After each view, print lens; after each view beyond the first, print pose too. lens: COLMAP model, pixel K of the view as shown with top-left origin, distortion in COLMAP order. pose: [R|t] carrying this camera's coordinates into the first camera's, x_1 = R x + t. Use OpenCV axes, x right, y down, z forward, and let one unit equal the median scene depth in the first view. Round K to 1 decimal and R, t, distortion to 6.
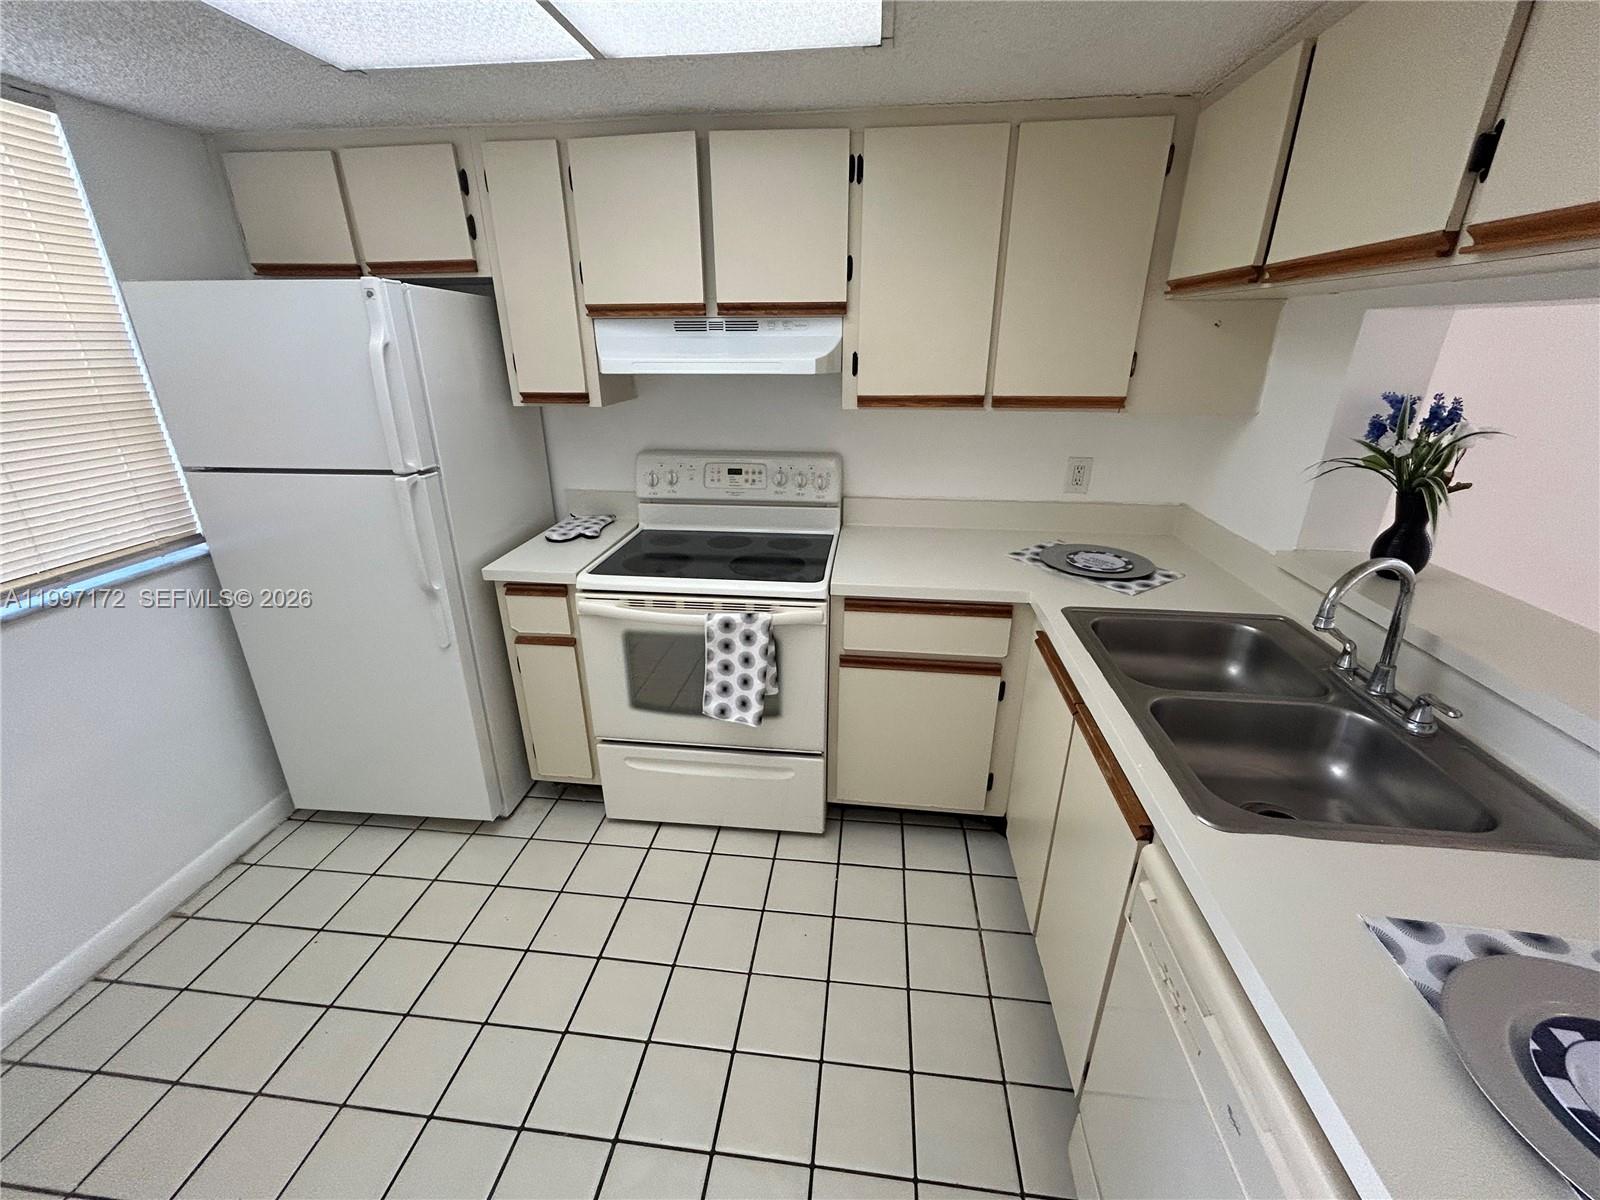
lens RADIAL K [[651.1, 0, 797.6], [0, 651.1, 598.5], [0, 0, 1]] dist [-0.000962, 0.000022]
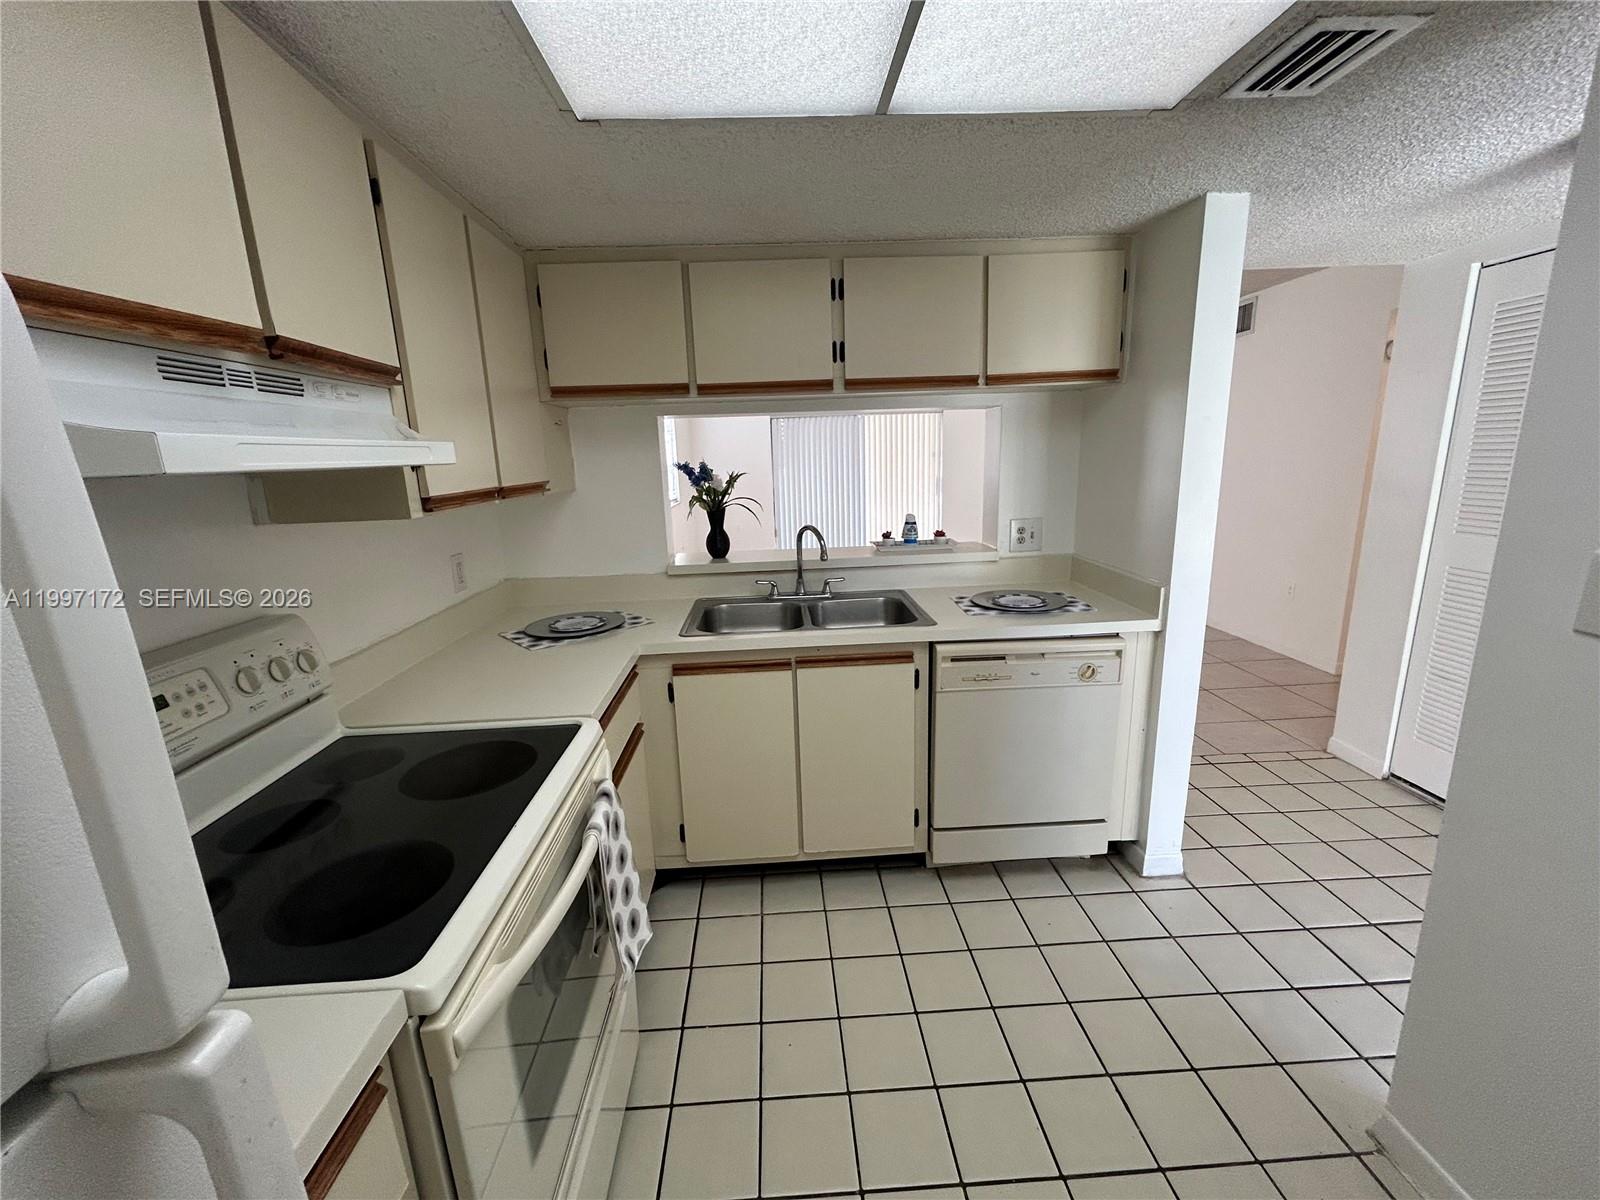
lens RADIAL K [[651.1, 0, 797.6], [0, 651.1, 598.5], [0, 0, 1]] dist [-0.000962, 0.000022]
pose [[-0.159679, -0.208155, 0.964974, -0.678923], [0.400763, 0.879669, 0.256070, -0.235304], [-0.902159, 0.427615, -0.057043, 0.726306]]
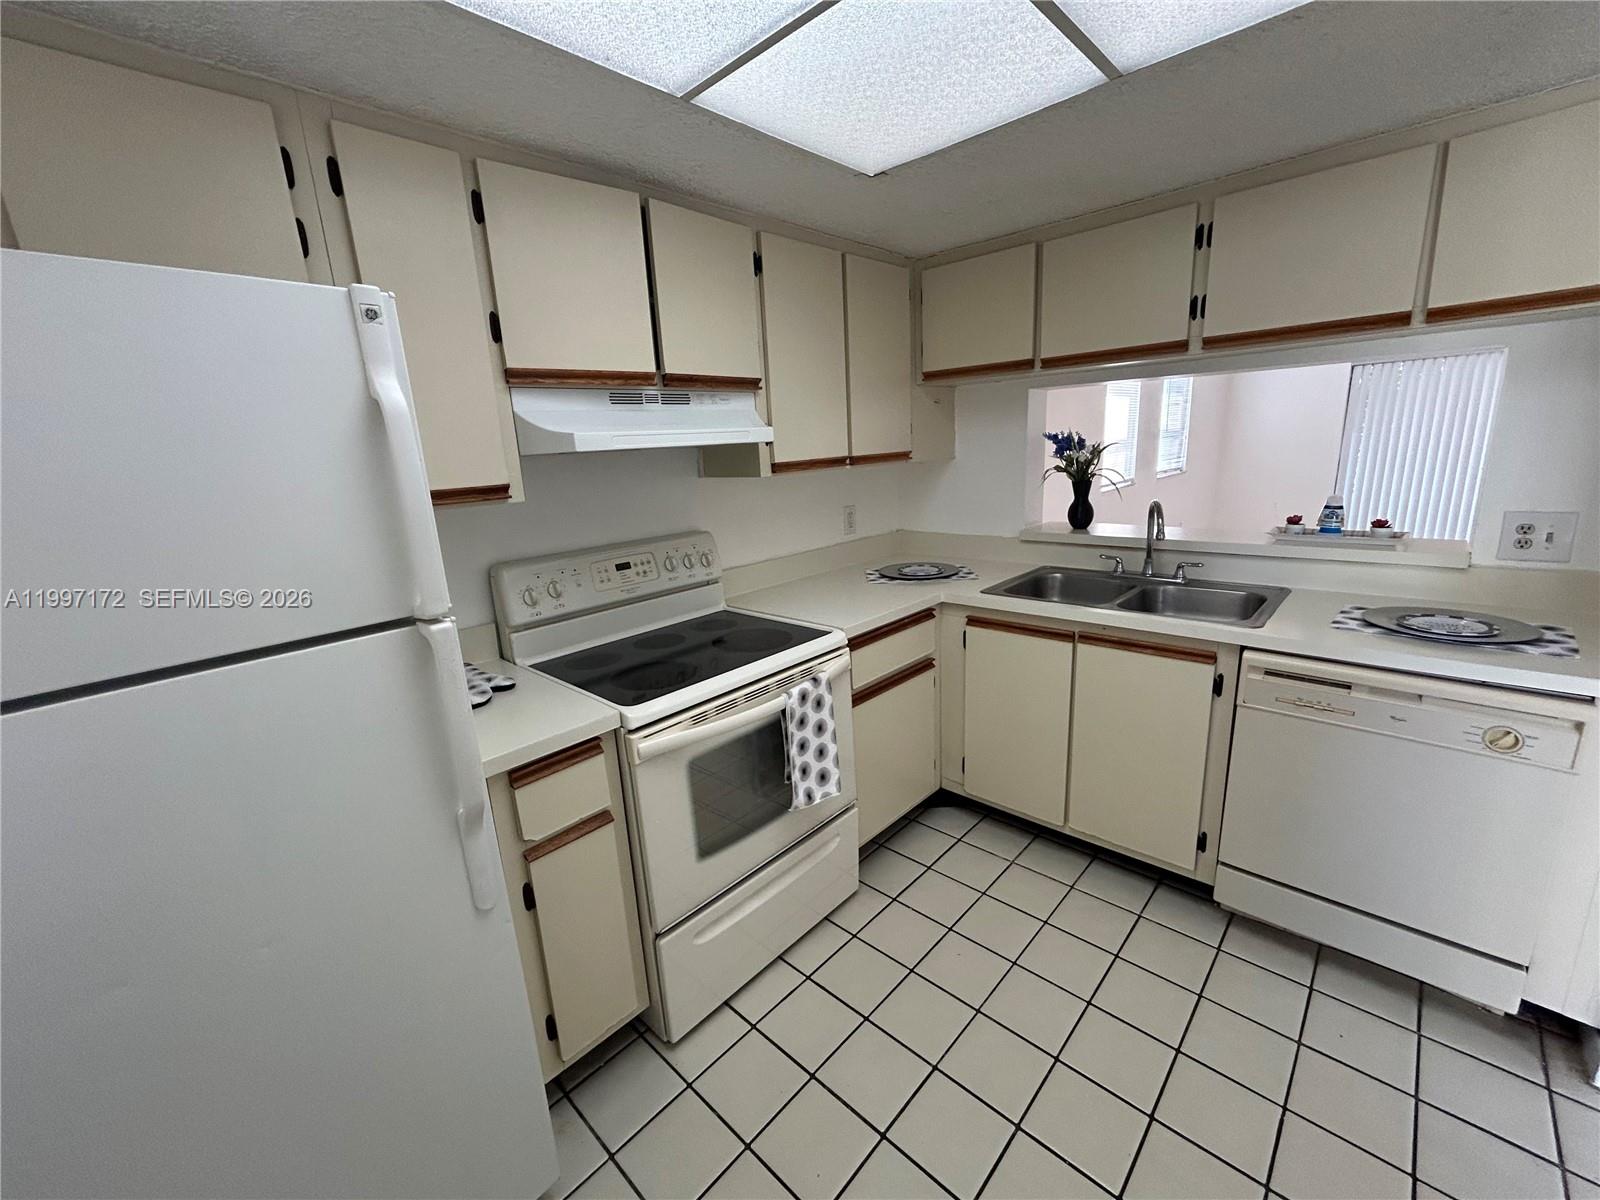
lens RADIAL K [[651.1, 0, 797.6], [0, 651.1, 598.5], [0, 0, 1]] dist [-0.000962, 0.000022]
pose [[0.602101, -0.214793, 0.768985, -0.752531], [0.344741, 0.938666, -0.007738, -0.082433], [-0.720158, 0.269760, 0.639220, 0.352941]]
